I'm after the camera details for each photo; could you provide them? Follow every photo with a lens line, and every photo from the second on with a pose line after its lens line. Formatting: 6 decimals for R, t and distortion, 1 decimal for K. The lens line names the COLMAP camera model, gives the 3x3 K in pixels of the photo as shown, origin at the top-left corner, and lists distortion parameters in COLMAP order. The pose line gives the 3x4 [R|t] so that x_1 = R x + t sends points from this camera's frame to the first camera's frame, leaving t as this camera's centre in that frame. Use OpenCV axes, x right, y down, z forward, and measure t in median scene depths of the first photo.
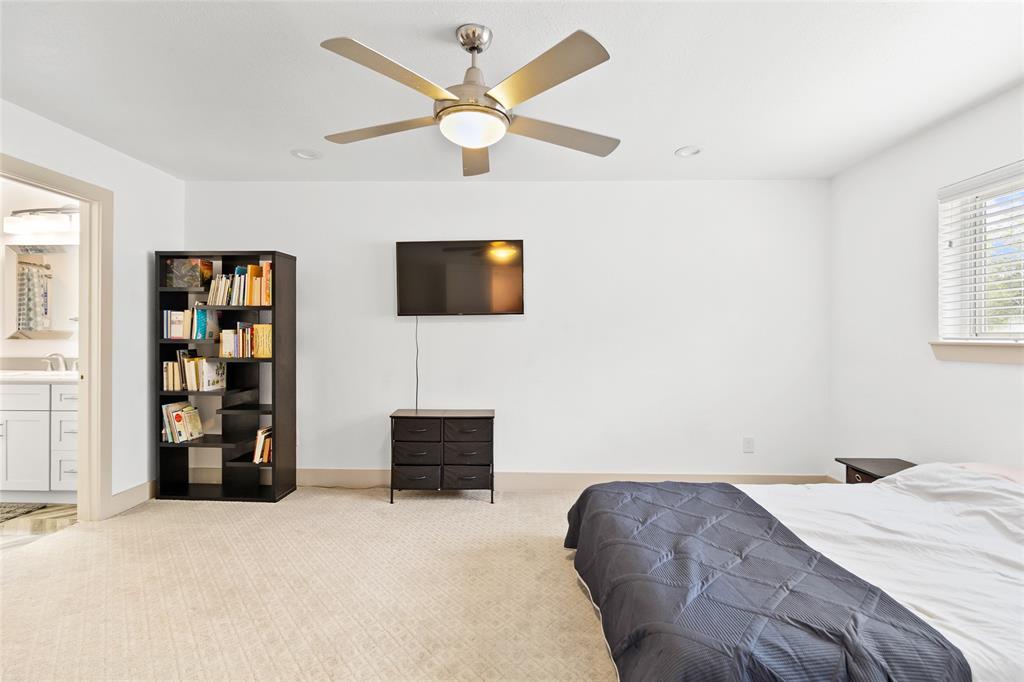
lens RADIAL K [[476.4, 0, 507.9], [0, 476.4, 339.3], [0, 0, 1]] dist [-0.001799, 0.000946]
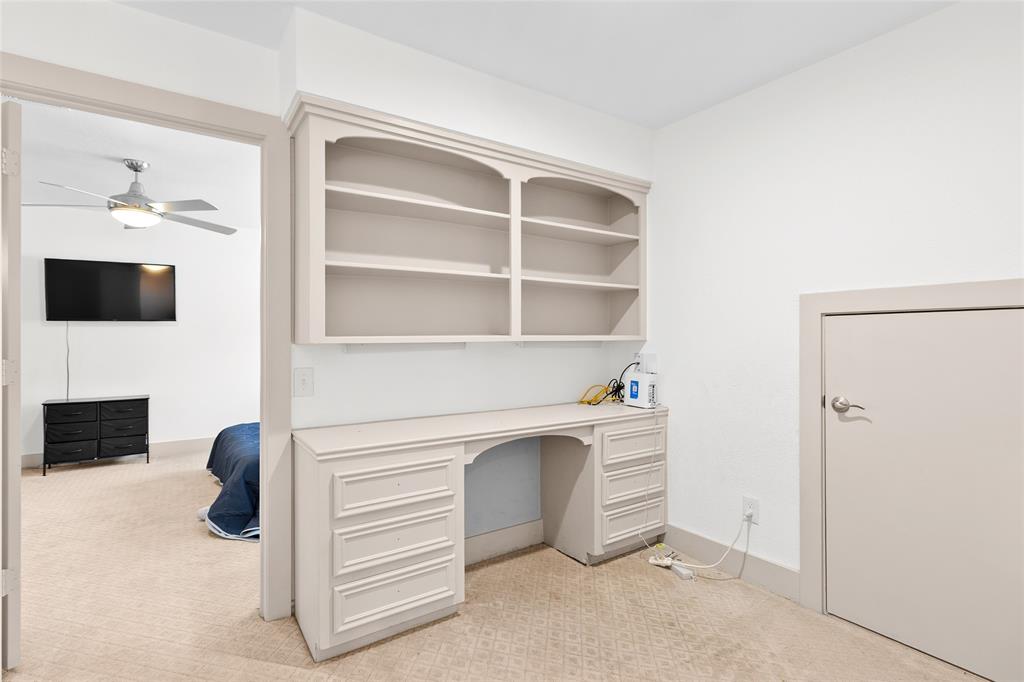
lens RADIAL K [[476.4, 0, 502.7], [0, 476.4, 346.3], [0, 0, 1]] dist [-0.001799, 0.000946]
pose [[0.808895, -0.009332, 0.587880, -0.012793], [0.004858, 0.999946, 0.009189, 0.011861], [-0.587934, -0.004577, 0.808896, -0.830102]]
